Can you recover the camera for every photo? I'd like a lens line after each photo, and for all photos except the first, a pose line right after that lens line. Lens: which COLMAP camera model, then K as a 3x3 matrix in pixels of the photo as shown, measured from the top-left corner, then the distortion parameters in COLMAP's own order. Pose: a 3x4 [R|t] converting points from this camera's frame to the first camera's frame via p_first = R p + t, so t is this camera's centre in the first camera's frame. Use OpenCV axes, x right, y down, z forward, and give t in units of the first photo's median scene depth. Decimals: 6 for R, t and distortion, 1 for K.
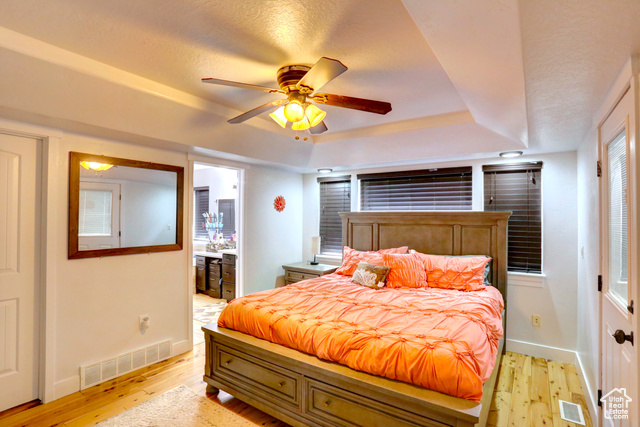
lens RADIAL K [[317.3, 0, 325.5], [0, 317.3, 213.2], [0, 0, 1]] dist [-0.080240, 0.029970]
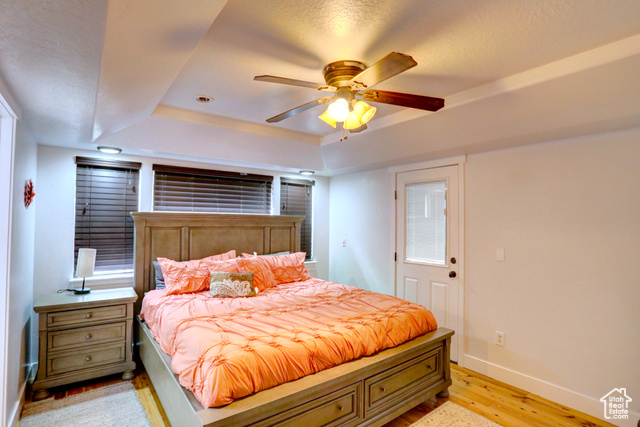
lens RADIAL K [[317.3, 0, 325.5], [0, 317.3, 213.2], [0, 0, 1]] dist [-0.080240, 0.029970]
pose [[0.312362, 0.017548, 0.949801, -0.584165], [-0.023354, 0.999669, -0.010789, -0.004570], [-0.949676, -0.018811, 0.312668, 0.436669]]
